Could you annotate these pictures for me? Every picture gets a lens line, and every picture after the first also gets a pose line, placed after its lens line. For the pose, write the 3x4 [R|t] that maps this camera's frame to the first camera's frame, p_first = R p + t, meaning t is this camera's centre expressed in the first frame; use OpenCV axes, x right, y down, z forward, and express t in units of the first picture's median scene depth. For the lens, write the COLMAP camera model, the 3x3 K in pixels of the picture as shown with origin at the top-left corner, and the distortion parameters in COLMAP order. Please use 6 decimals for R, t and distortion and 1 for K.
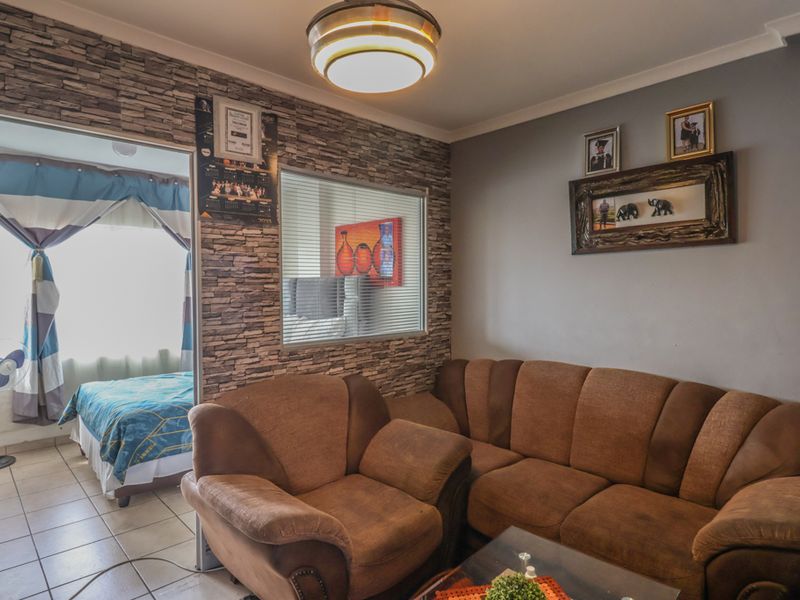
lens RADIAL K [[476.5, 0, 398.7], [0, 476.5, 298.7], [0, 0, 1]] dist [-0.000120, 0.000017]
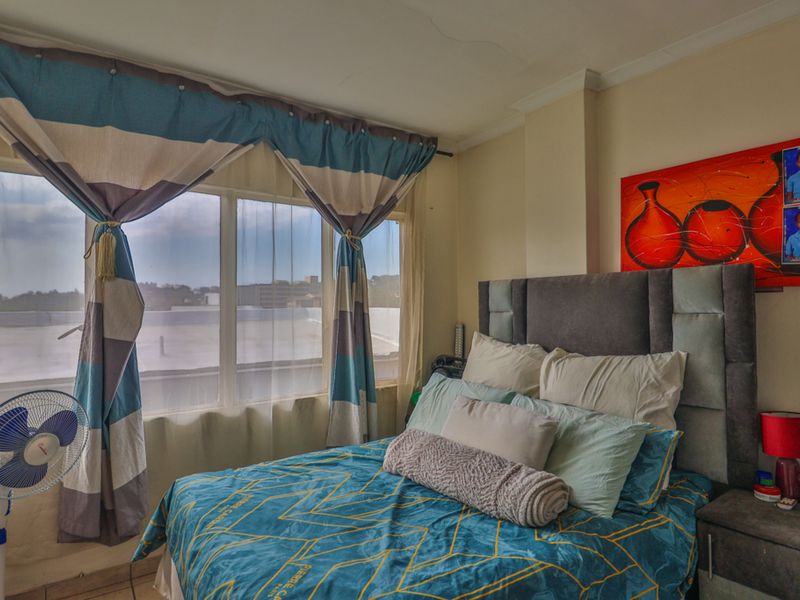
lens RADIAL K [[477.4, 0, 400.9], [0, 477.4, 299.1], [0, 0, 1]] dist [-0.006298, -0.001930]
pose [[0.988186, -0.002673, -0.153238, -0.335881], [-0.003159, 0.999280, -0.037805, 0.004143], [0.153228, 0.037843, 0.987466, 0.505922]]
